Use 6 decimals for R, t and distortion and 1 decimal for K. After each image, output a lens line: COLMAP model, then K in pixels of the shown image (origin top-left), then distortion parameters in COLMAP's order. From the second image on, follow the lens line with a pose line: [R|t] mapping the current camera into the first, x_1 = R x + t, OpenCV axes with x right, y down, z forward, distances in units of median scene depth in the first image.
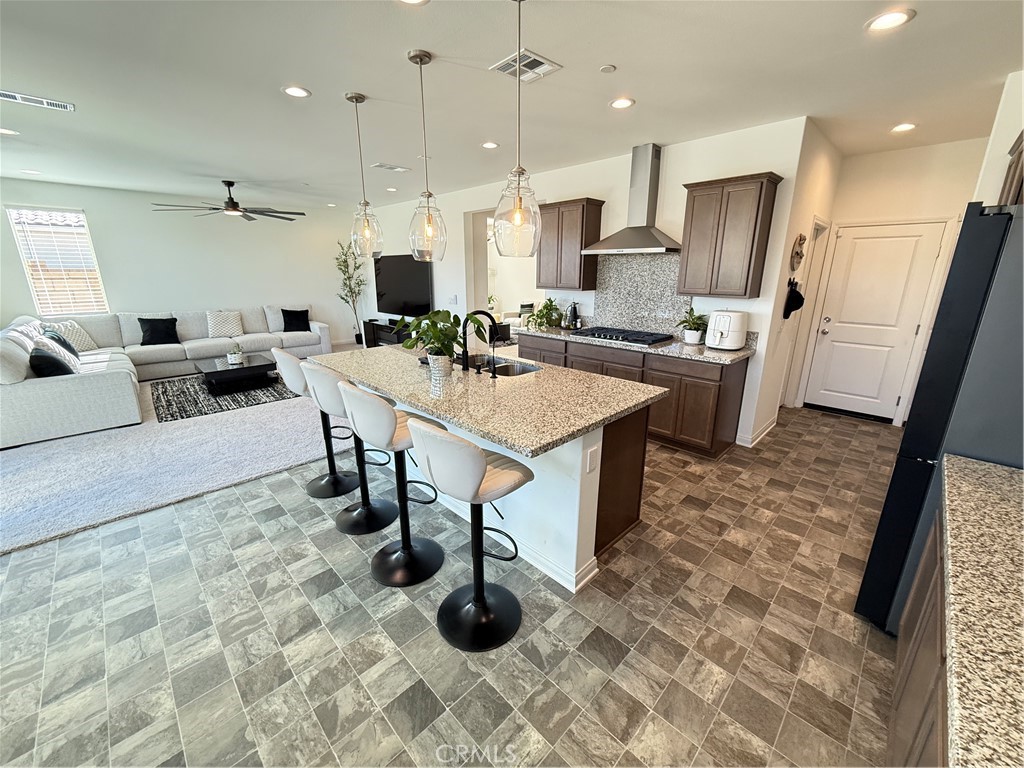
lens RADIAL K [[412.3, 0, 508.4], [0, 412.3, 380.0], [0, 0, 1]] dist [0.002638, -0.000246]
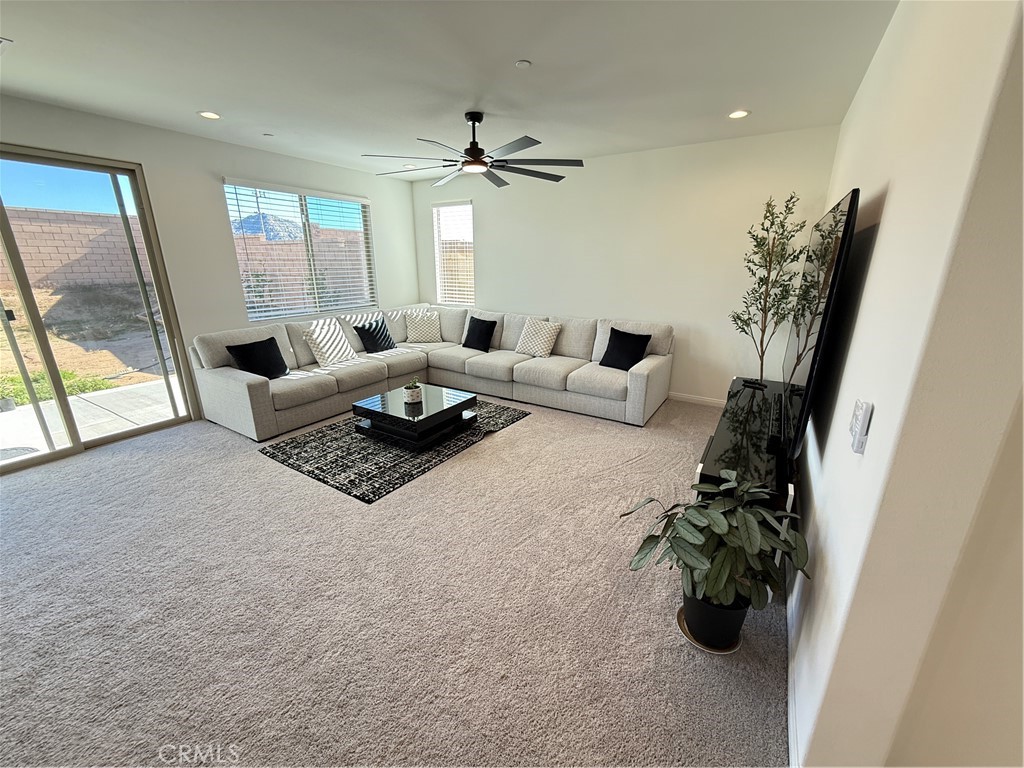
lens RADIAL K [[412.3, 0, 511.0], [0, 412.3, 383.3], [0, 0, 1]] dist [0.002638, -0.000246]
pose [[0.236761, 0.273522, -0.932271, 0.000460], [-0.247995, 0.944781, 0.214212, -0.439171], [0.939384, 0.180481, 0.291519, 1.643539]]
